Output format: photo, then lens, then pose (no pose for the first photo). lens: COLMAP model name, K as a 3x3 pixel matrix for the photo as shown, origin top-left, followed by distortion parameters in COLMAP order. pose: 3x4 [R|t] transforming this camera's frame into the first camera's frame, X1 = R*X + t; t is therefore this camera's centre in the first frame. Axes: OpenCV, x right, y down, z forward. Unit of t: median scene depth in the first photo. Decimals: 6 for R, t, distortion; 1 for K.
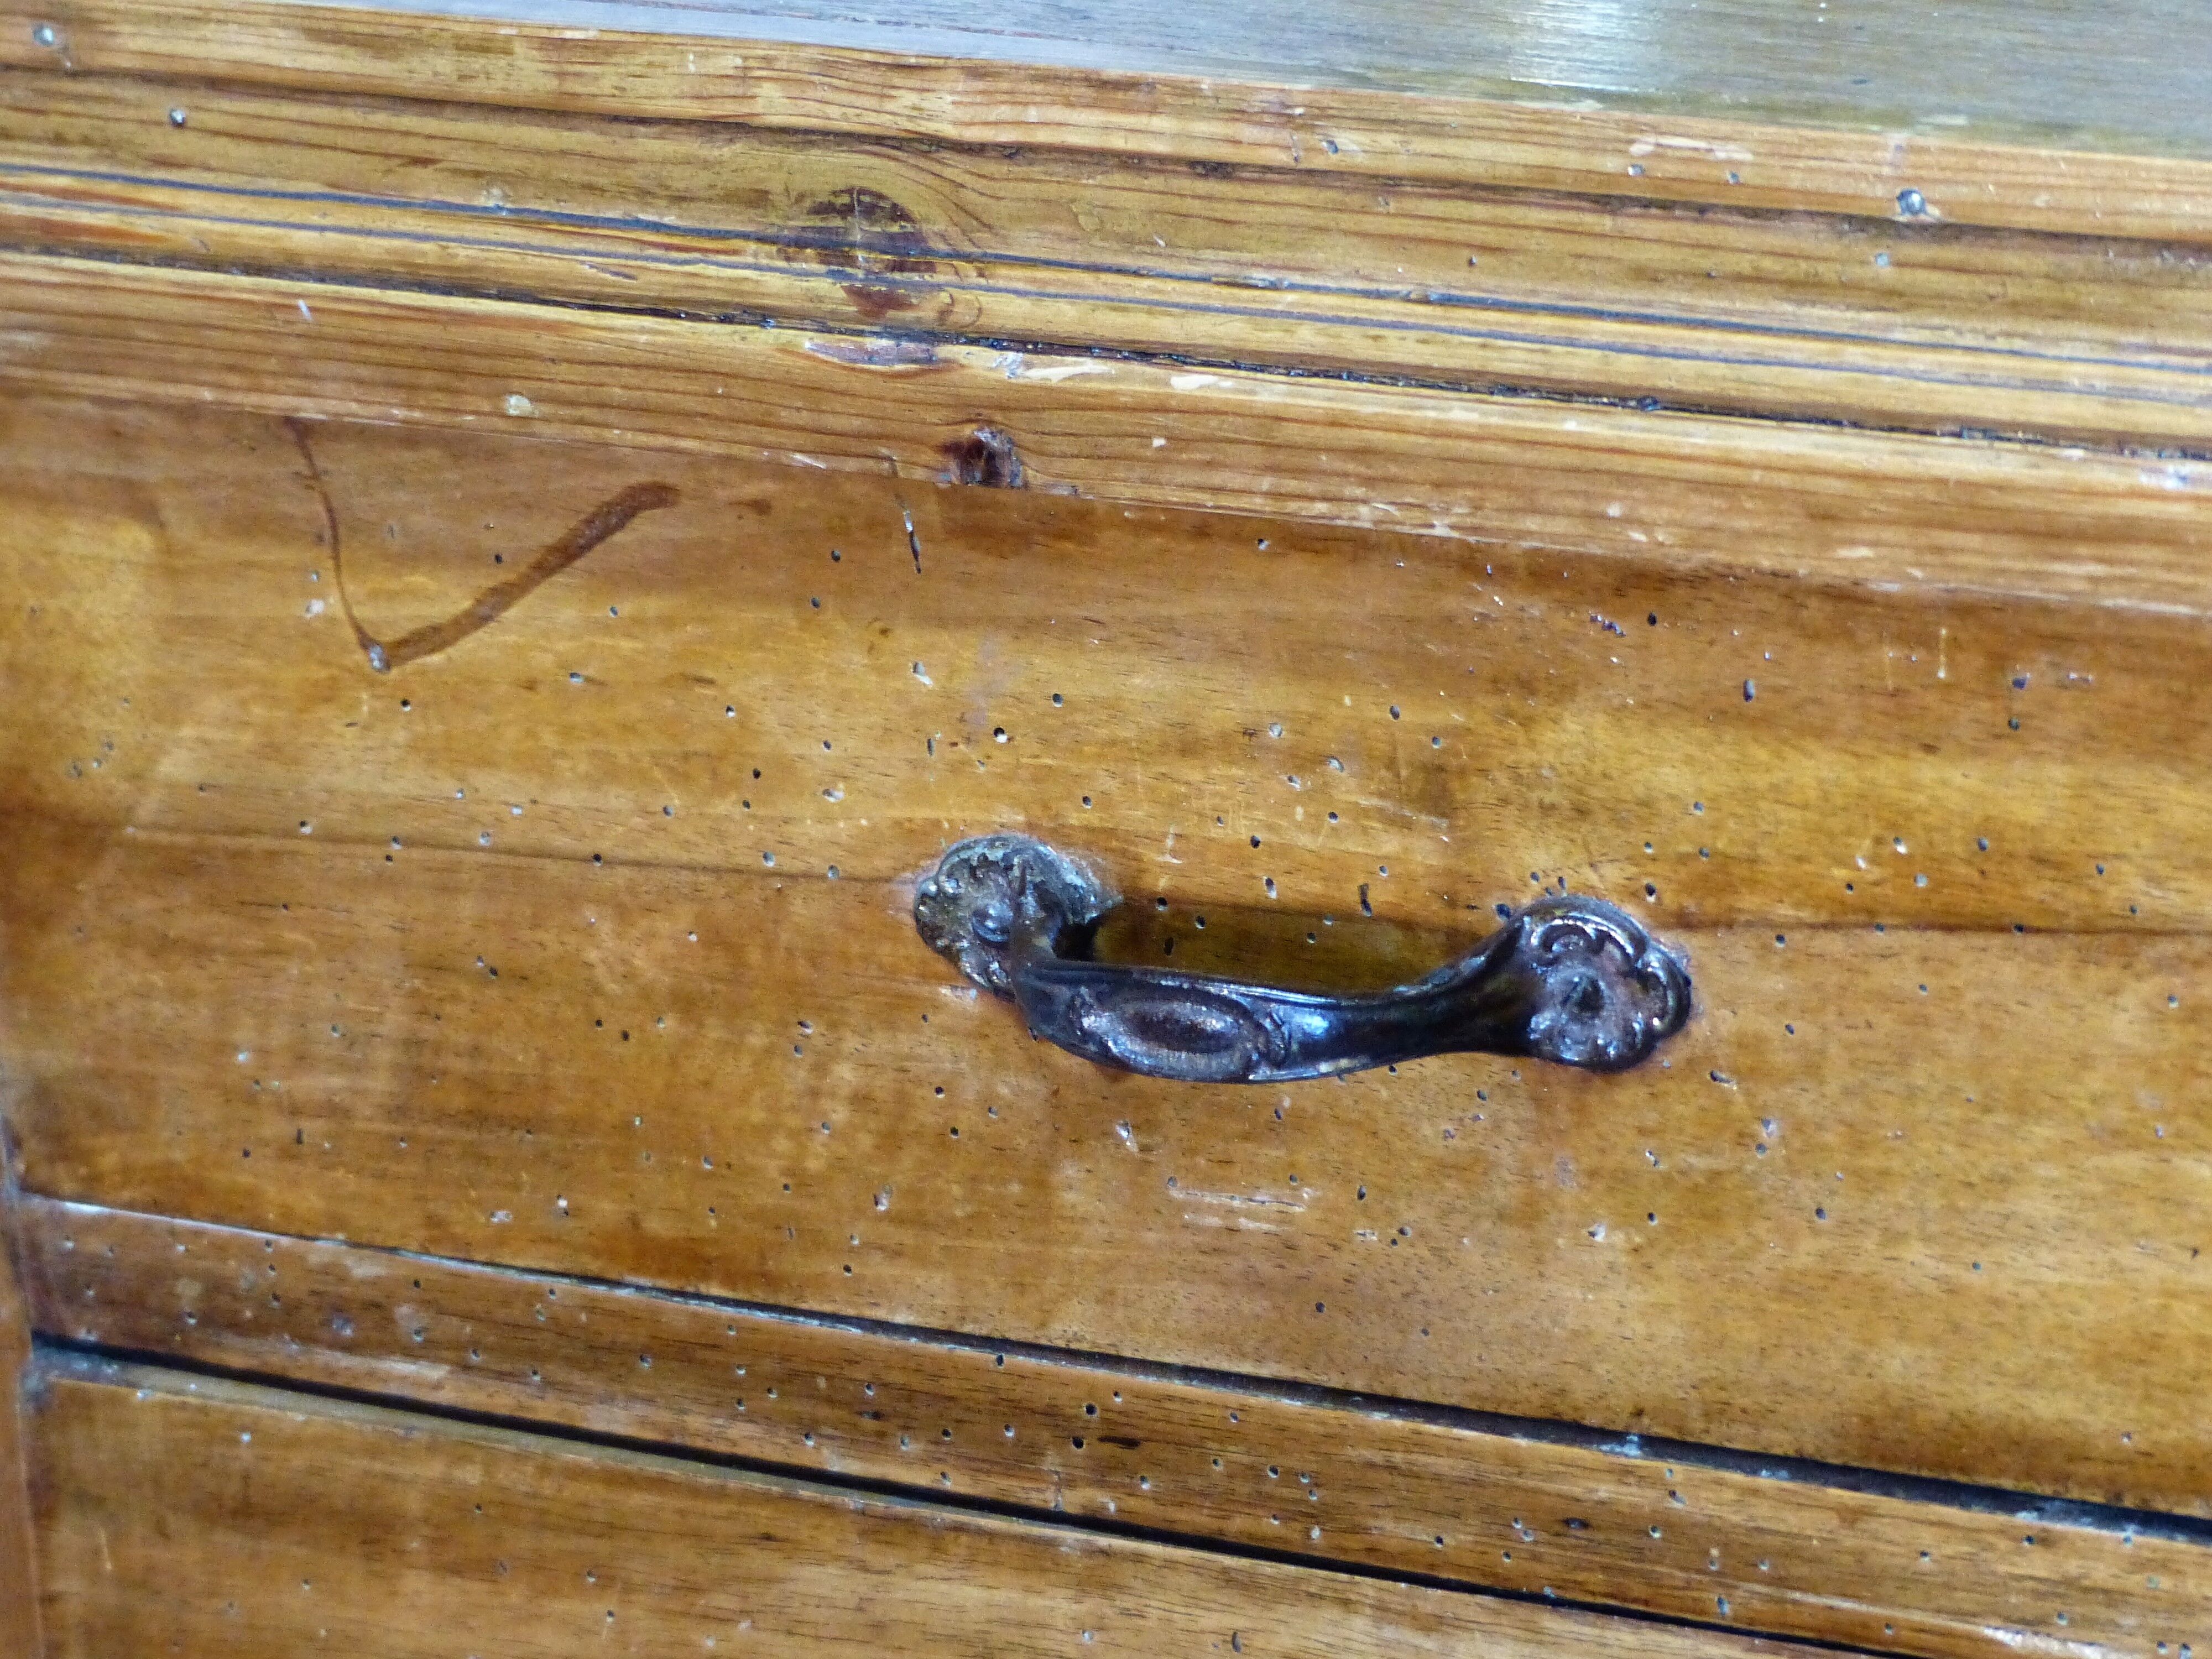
lens RADIAL K [[11221.9, 0, 1107.6], [0, 11221.9, 828.1], [0, 0, 1]] dist [-0.272898, 0.000000]
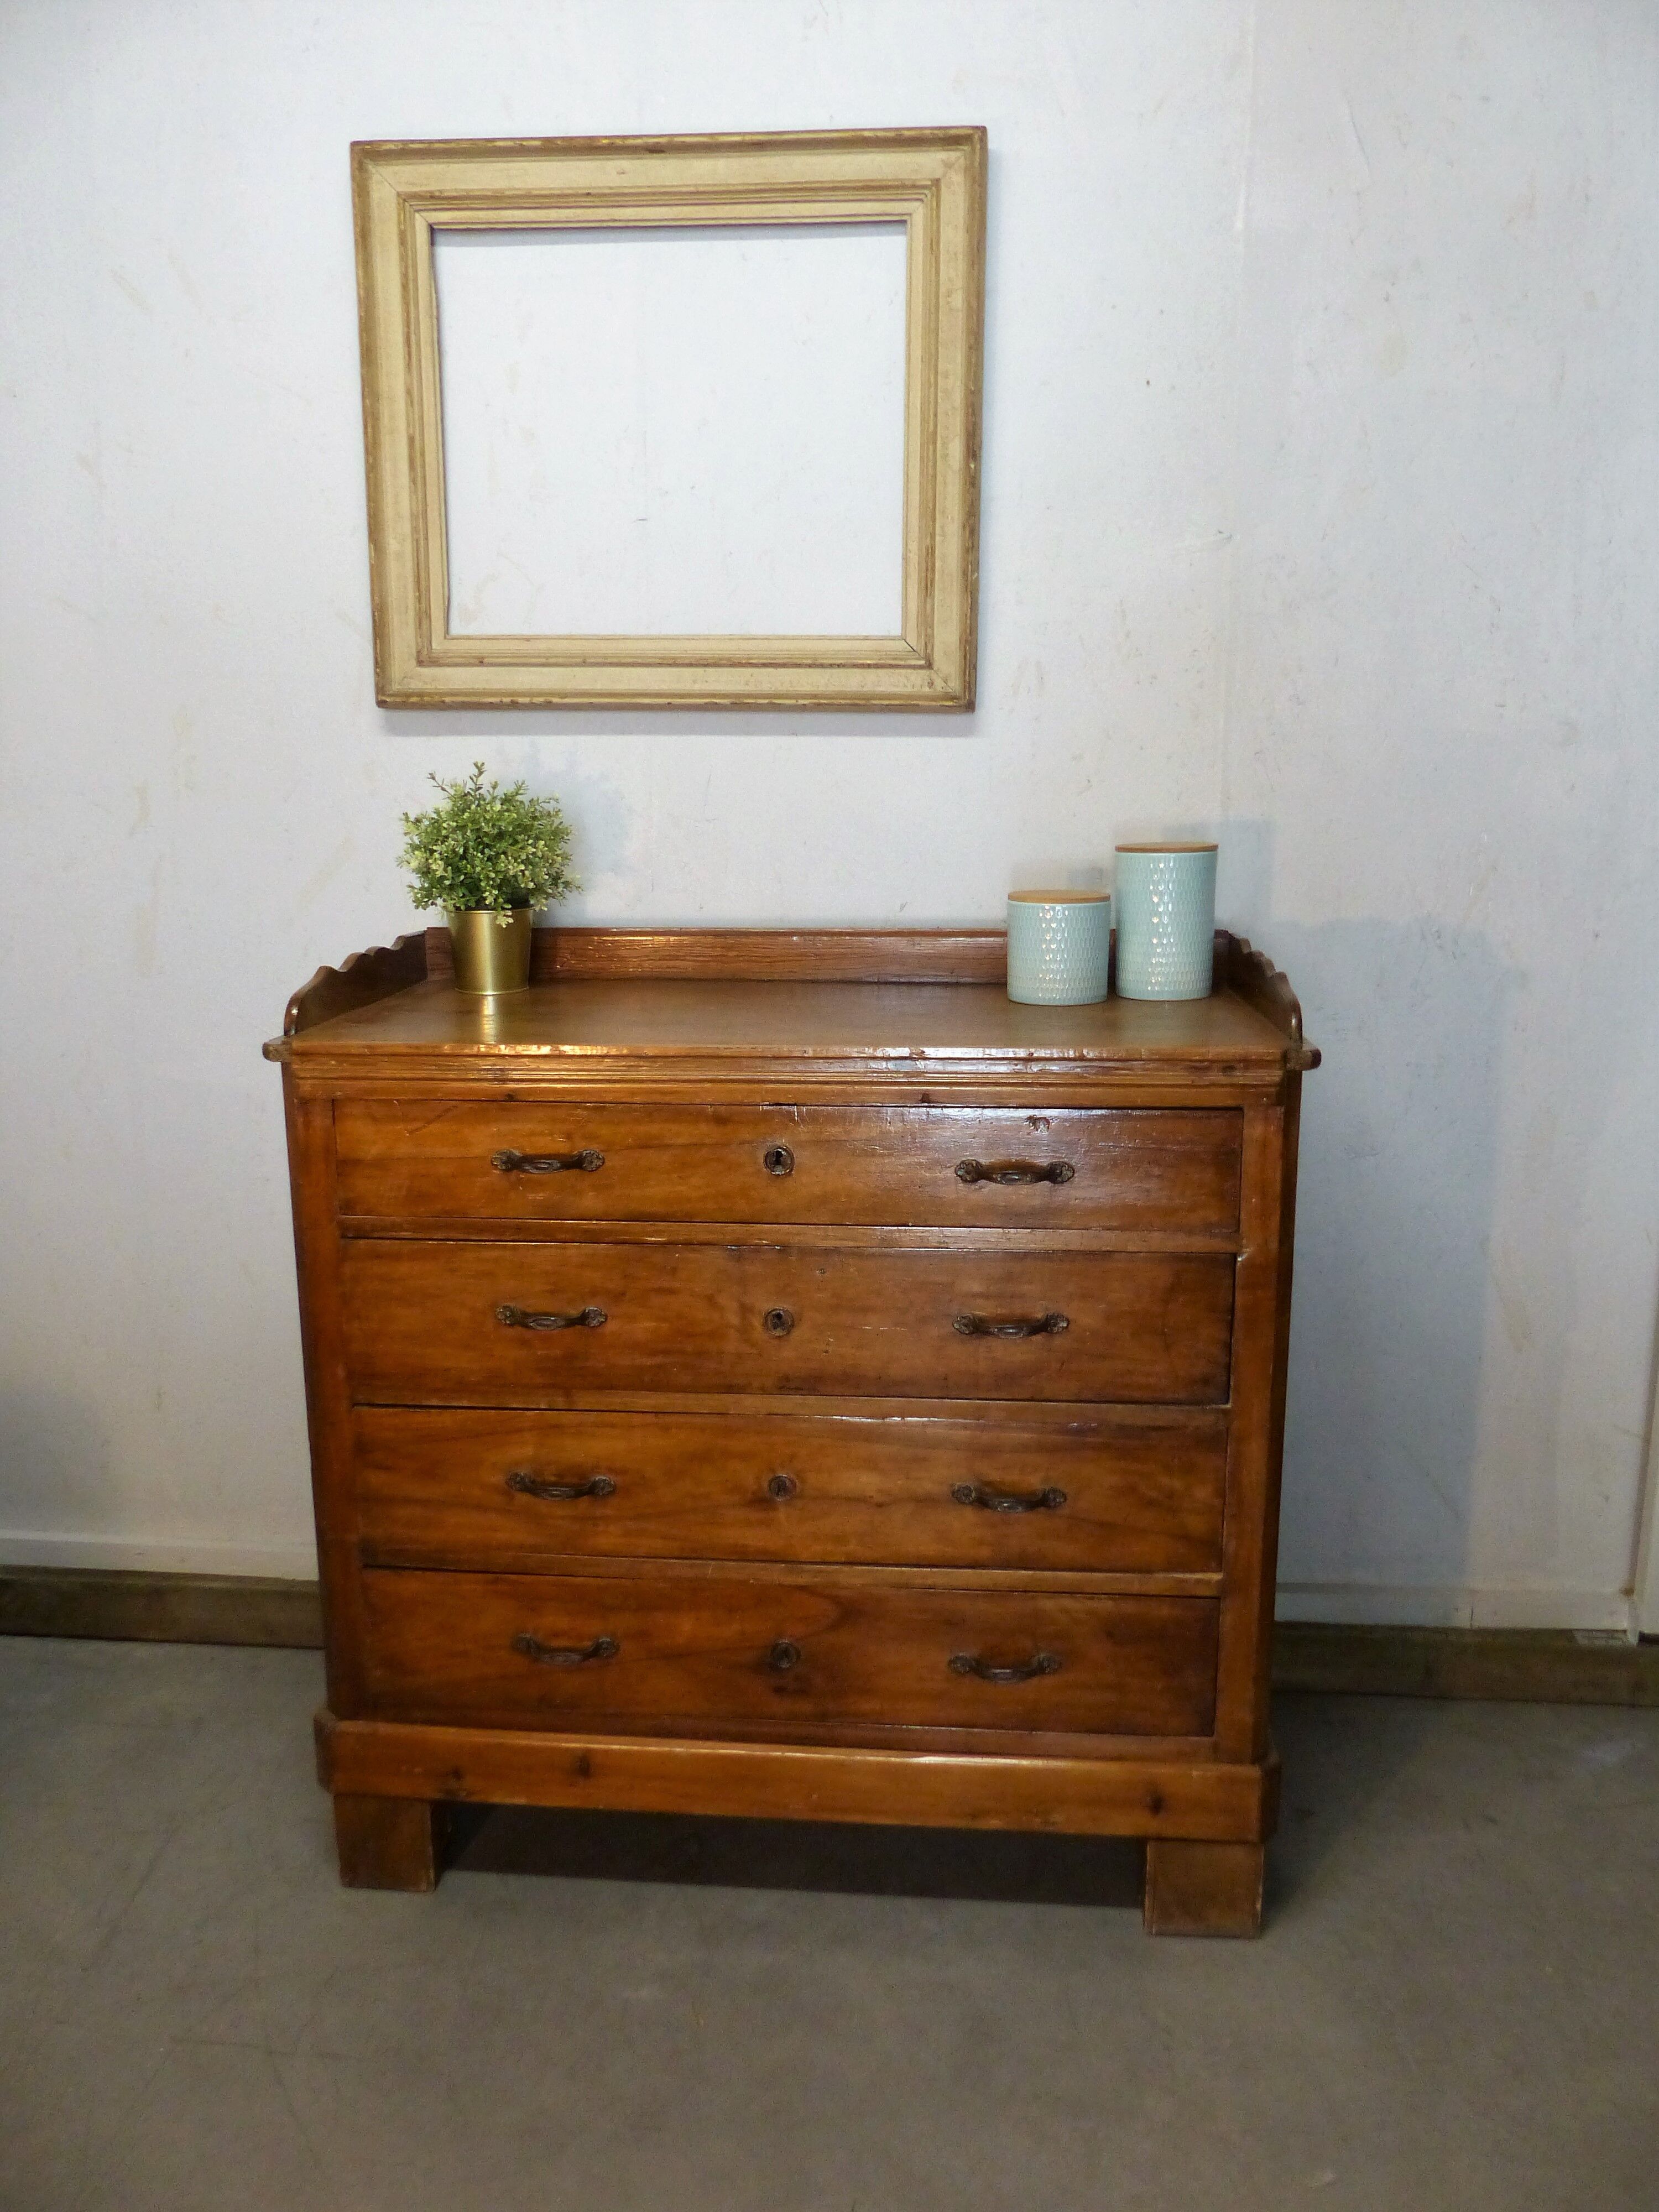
lens RADIAL K [[1693.7, 0, 847.1], [0, 1693.7, 1100.5], [0, 0, 1]] dist [-0.020405, 0.015246]
pose [[0.876995, -0.006194, 0.480459, -0.368748], [0.081905, 0.987210, -0.136777, 0.148999], [-0.473467, 0.159304, 0.866286, -0.132006]]
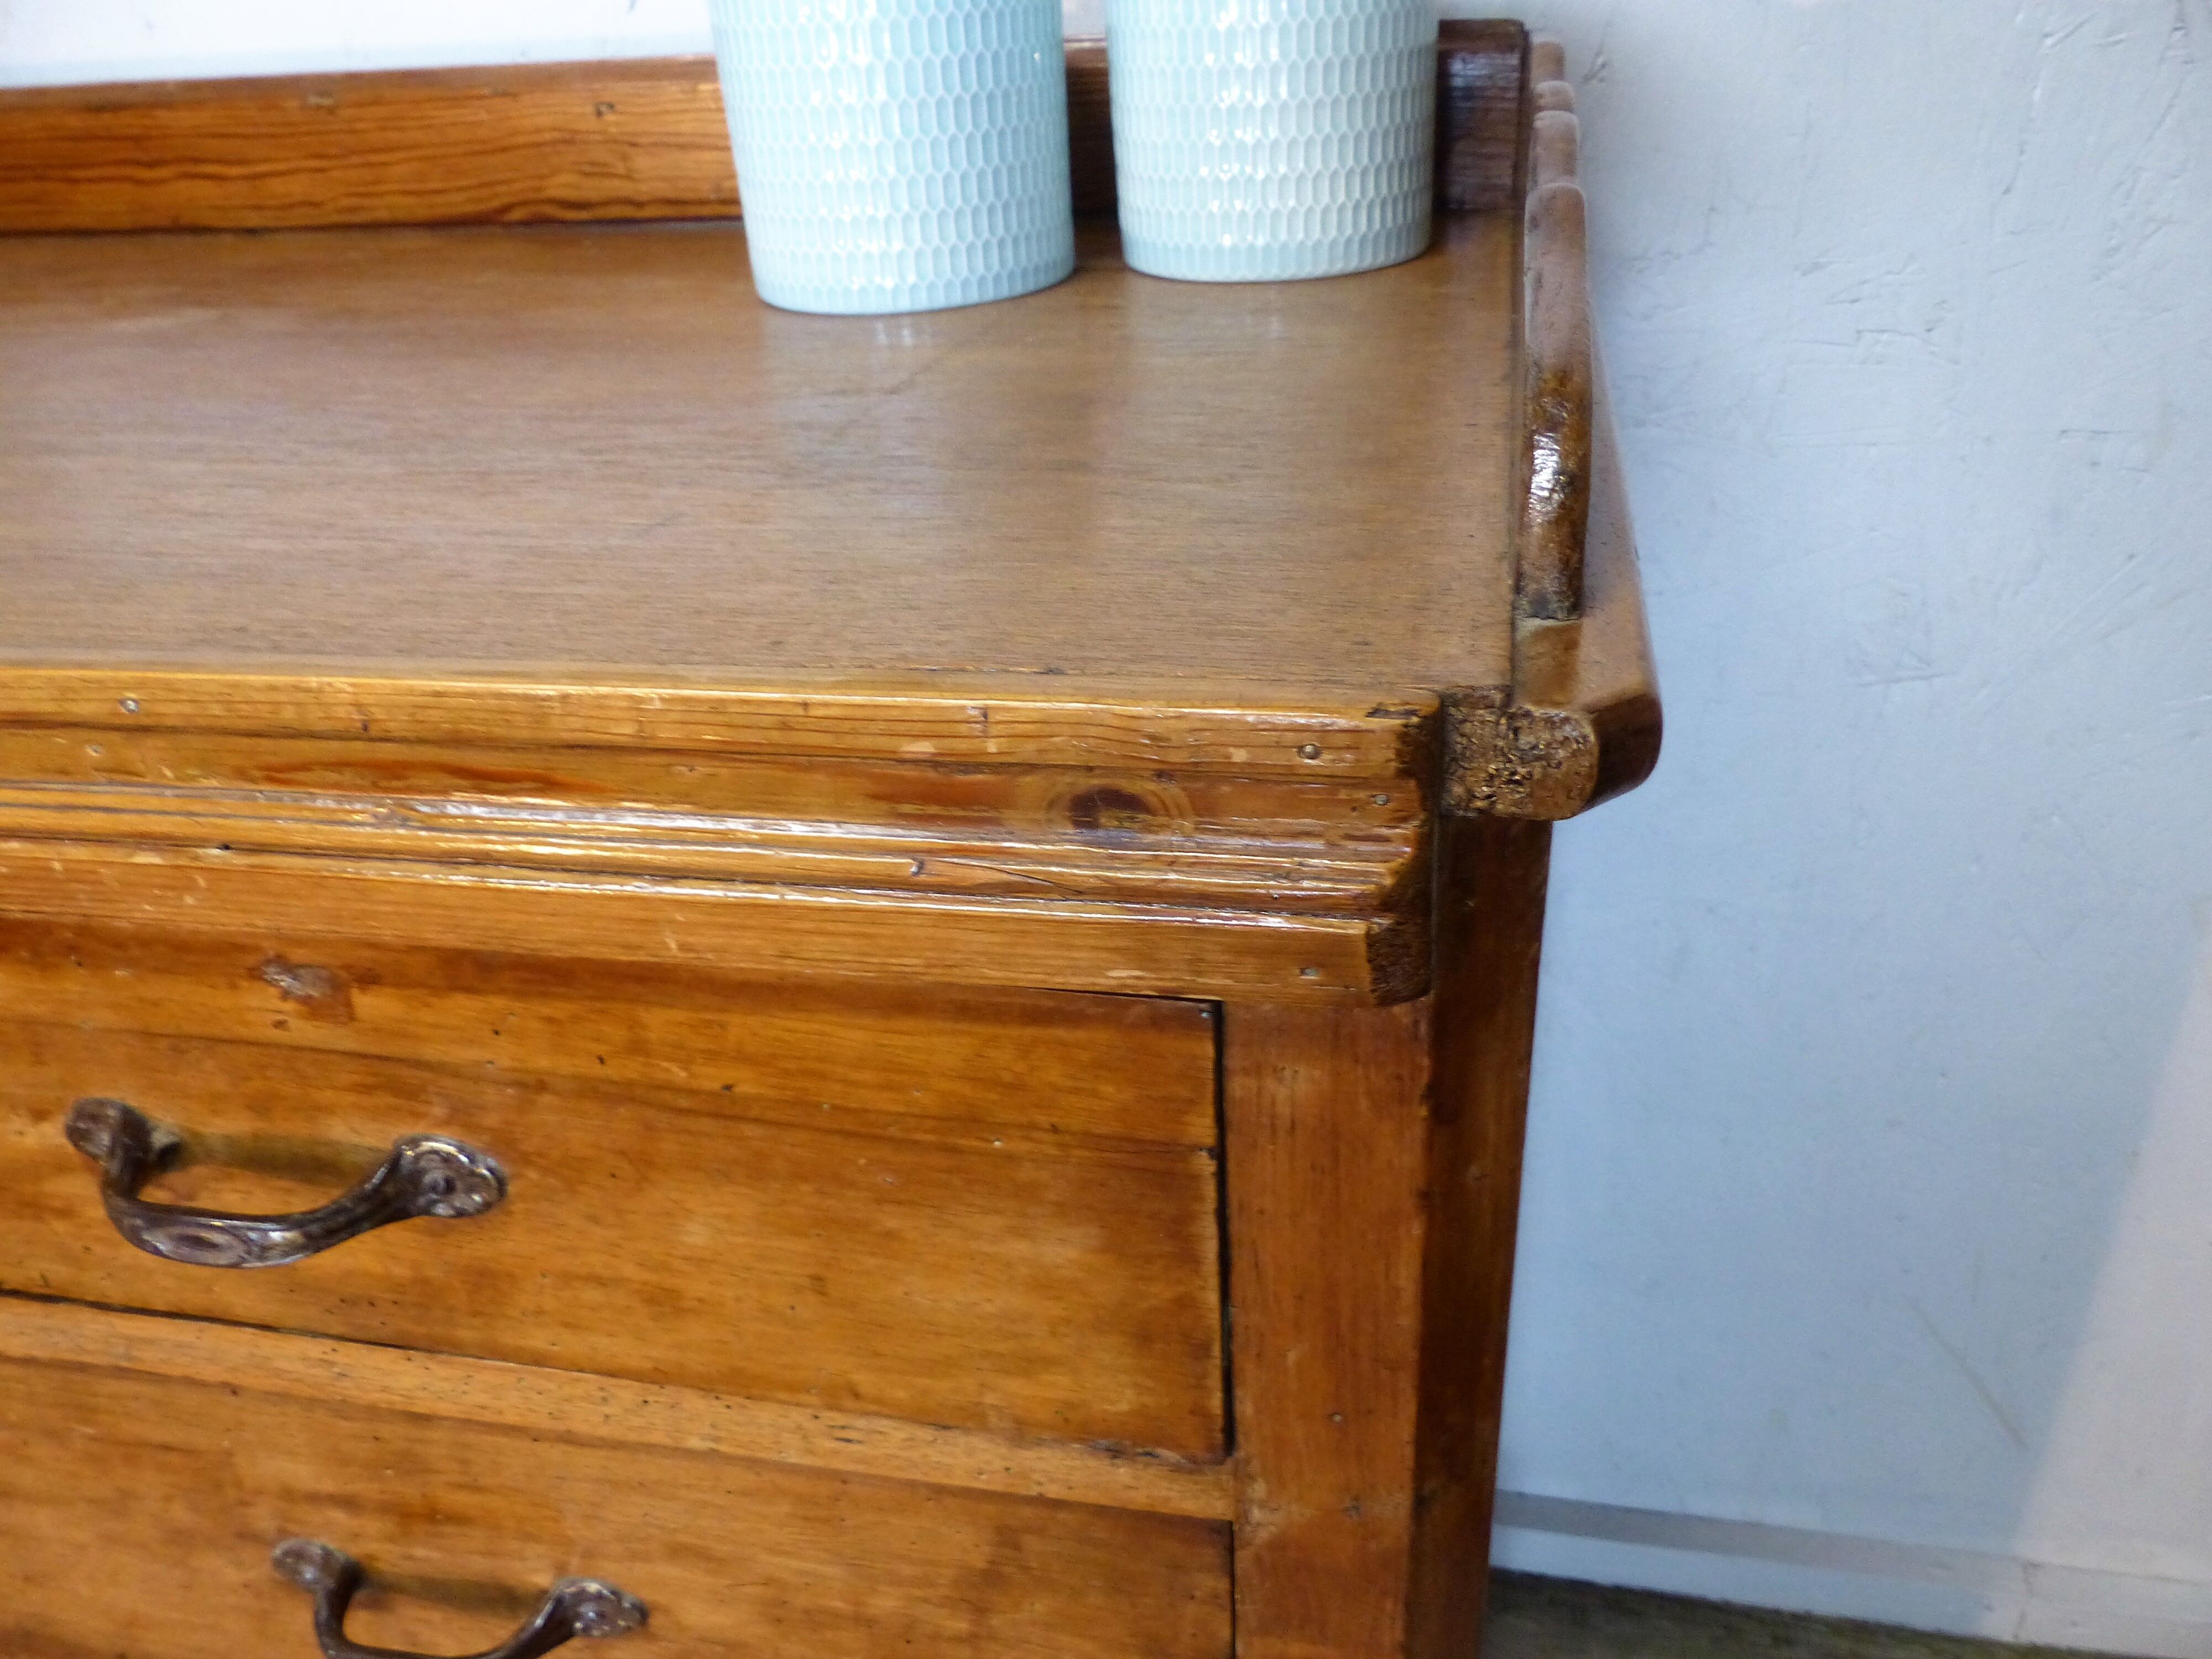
lens RADIAL K [[1693.7, 0, 1112.6], [0, 1693.7, 863.6], [0, 0, 1]] dist [-0.020405, 0.015246]
pose [[0.932932, -0.142942, 0.330462, 0.330062], [0.087146, 0.980173, 0.177952, -0.034387], [-0.349347, -0.137219, 0.926892, 0.534991]]
